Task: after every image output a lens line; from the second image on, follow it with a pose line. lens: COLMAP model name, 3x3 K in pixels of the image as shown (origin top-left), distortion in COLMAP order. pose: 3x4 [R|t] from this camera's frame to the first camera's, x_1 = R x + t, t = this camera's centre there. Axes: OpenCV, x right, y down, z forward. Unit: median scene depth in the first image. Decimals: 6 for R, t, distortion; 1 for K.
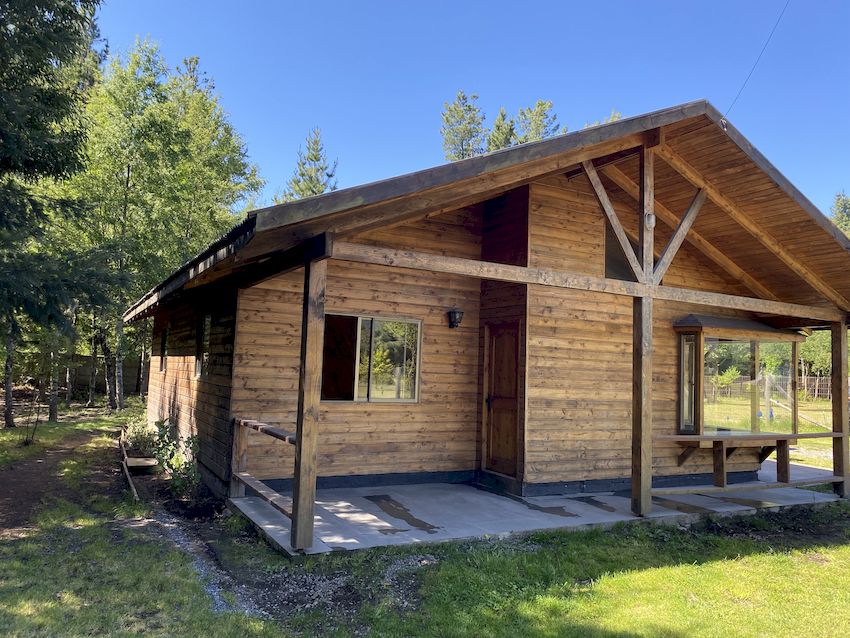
lens RADIAL K [[645.3, 0, 422.2], [0, 645.3, 316.5], [0, 0, 1]] dist [0.022017, 0.019867]
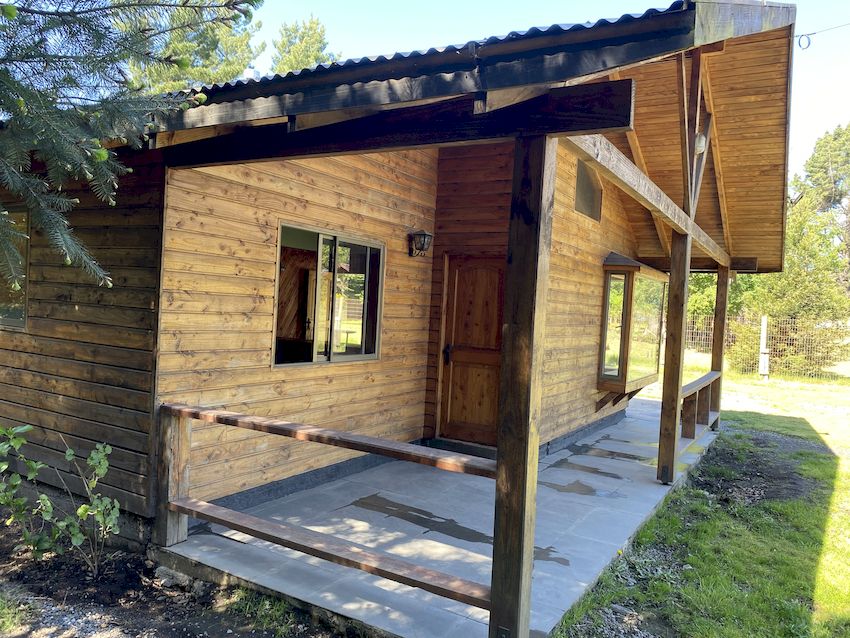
lens RADIAL K [[645.3, 0, 431.8], [0, 645.3, 335.0], [0, 0, 1]] dist [0.022017, 0.019867]
pose [[0.859706, -0.012356, 0.510640, -0.339635], [-0.066085, 0.988614, 0.135182, 0.006249], [-0.506496, -0.149963, 0.849101, 0.381645]]
